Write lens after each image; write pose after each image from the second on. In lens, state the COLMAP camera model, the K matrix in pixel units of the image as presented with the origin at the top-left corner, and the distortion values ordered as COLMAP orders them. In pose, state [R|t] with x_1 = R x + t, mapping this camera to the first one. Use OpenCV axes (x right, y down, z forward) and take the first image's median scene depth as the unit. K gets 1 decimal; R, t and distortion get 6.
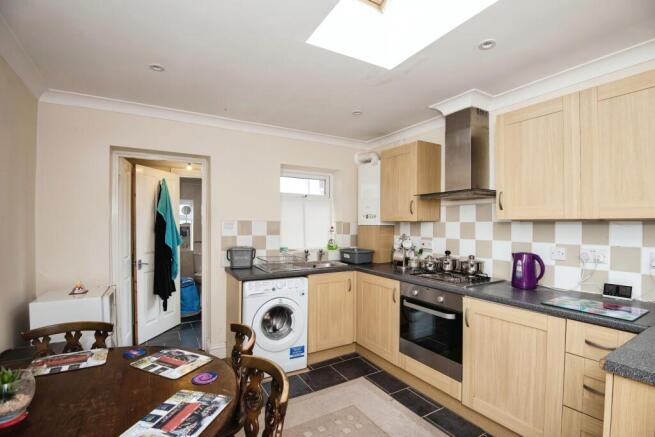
lens RADIAL K [[306.4, 0, 327.0], [0, 306.4, 220.3], [0, 0, 1]] dist [-0.015770, -0.001059]
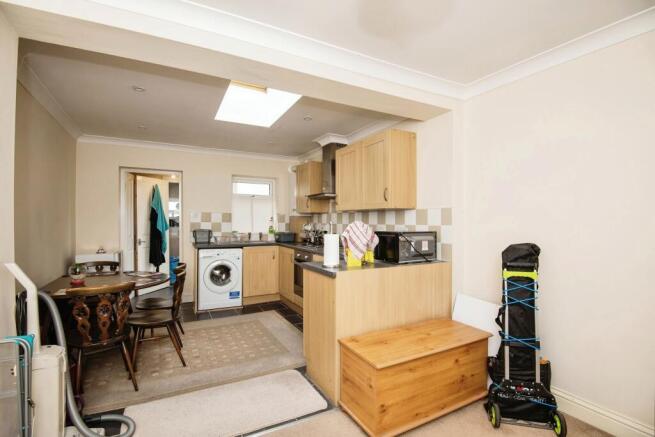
lens RADIAL K [[306.4, 0, 328.0], [0, 306.4, 219.0], [0, 0, 1]] dist [-0.015770, -0.001059]
pose [[0.999505, 0.001469, -0.031436, 0.391339], [-0.001177, 0.999956, 0.009294, 0.018276], [0.031448, -0.009252, 0.999463, -0.510554]]
